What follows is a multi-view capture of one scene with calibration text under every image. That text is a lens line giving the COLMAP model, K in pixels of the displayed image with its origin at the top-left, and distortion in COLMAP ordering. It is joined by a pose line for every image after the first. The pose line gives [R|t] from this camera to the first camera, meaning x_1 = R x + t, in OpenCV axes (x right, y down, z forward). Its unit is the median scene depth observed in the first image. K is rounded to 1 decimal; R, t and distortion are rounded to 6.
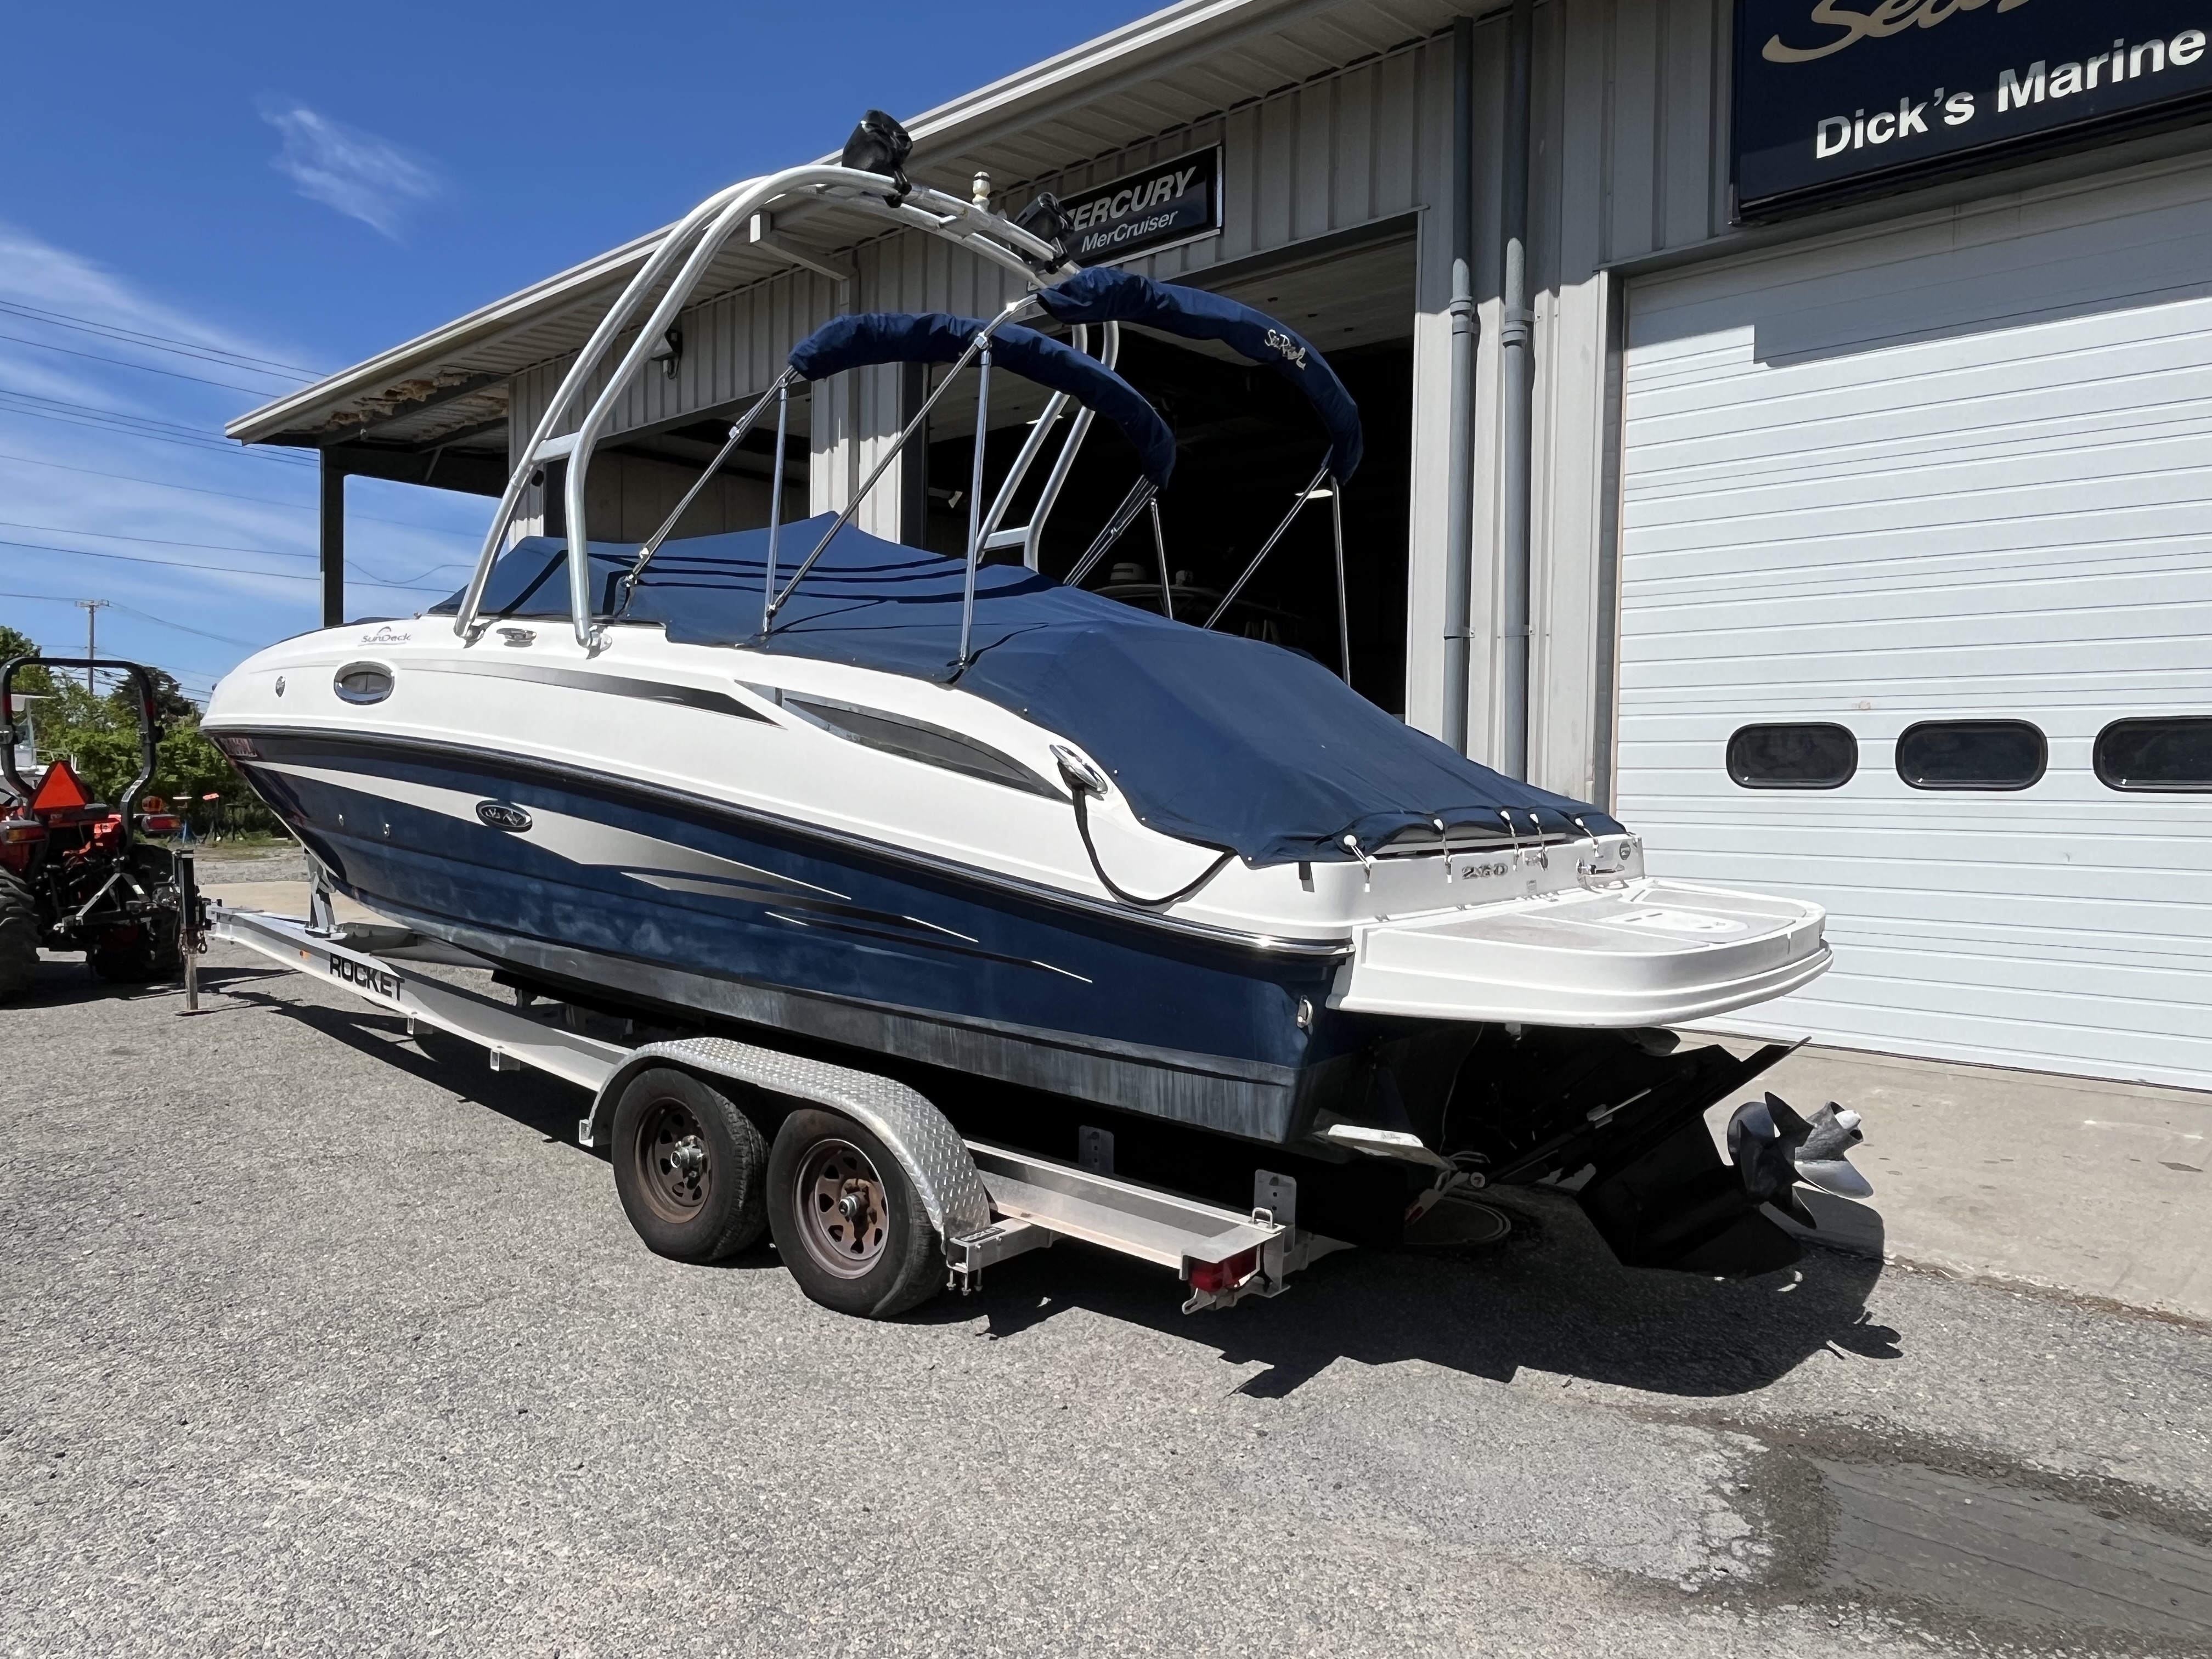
lens RADIAL K [[1490.3, 0, 1097.8], [0, 1490.3, 820.7], [0, 0, 1]] dist [0.006944, -0.002611]
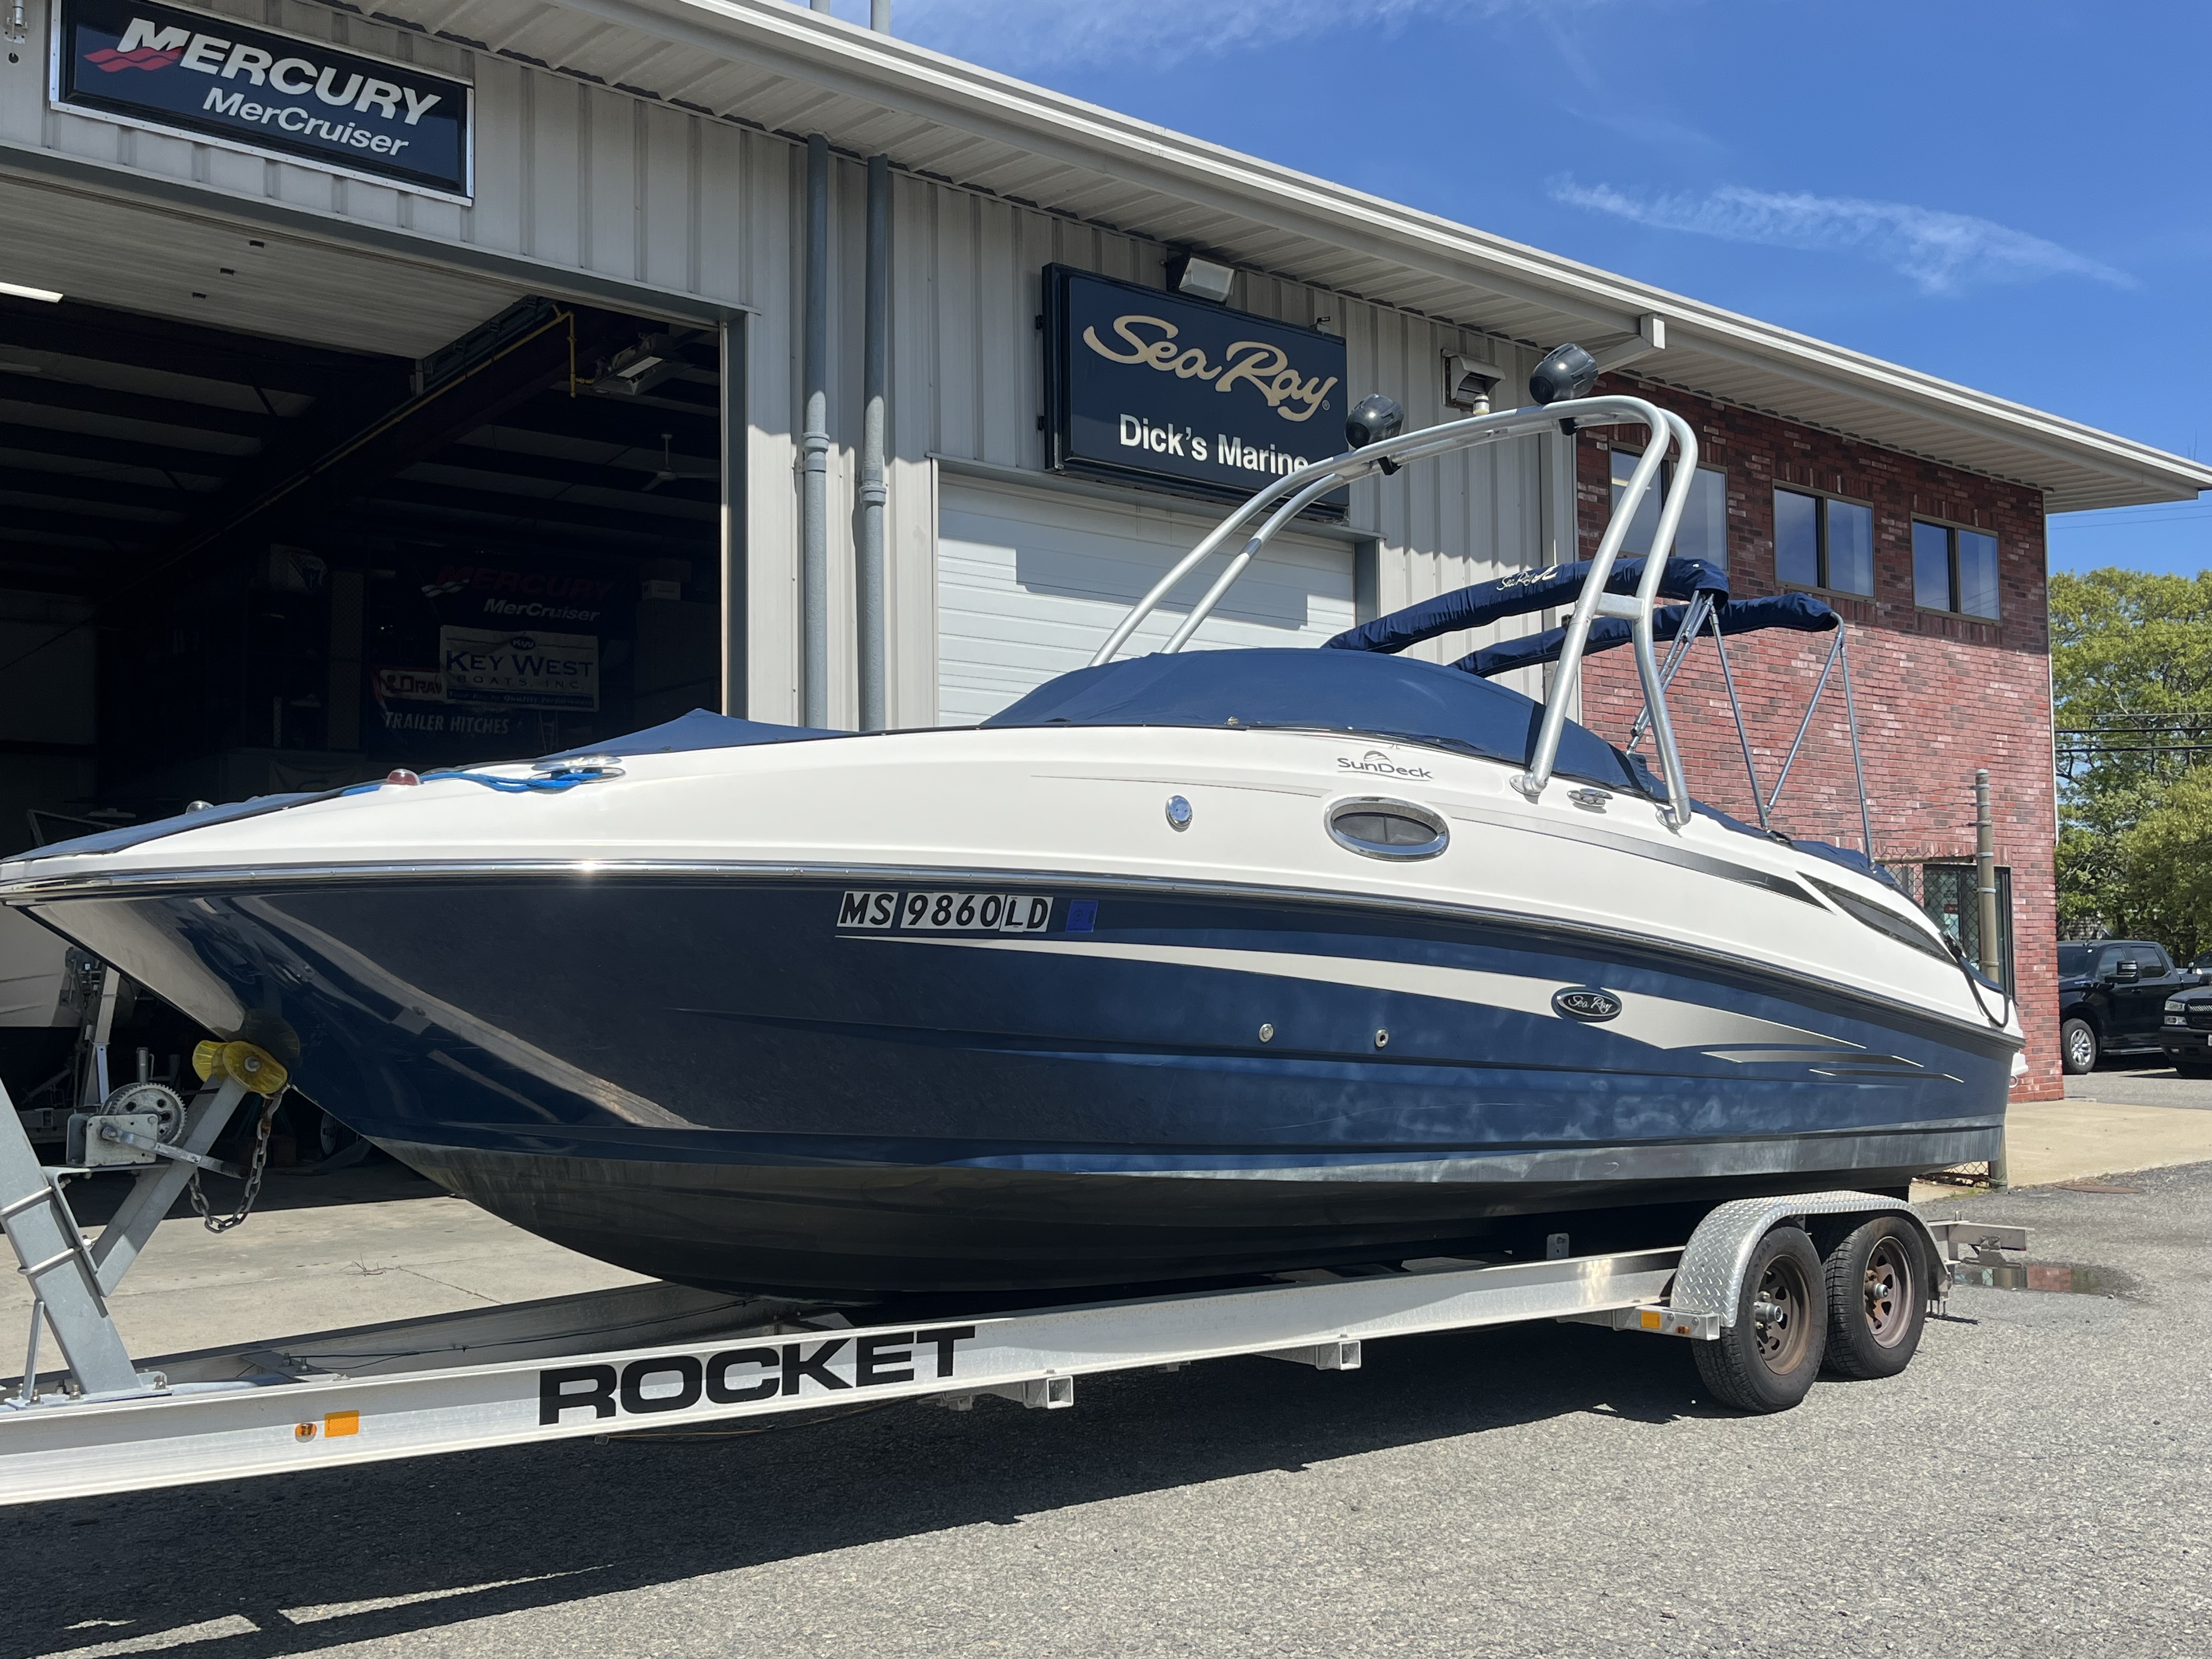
lens RADIAL K [[2037.3, 0, 1101.7], [0, 2037.3, 835.2], [0, 0, 1]] dist [0.054155, 0.000000]
pose [[0.162176, 0.049832, 0.985503, -1.548232], [0.040791, 0.997532, -0.057153, -0.042625], [-0.985918, 0.049469, 0.159743, 1.040097]]
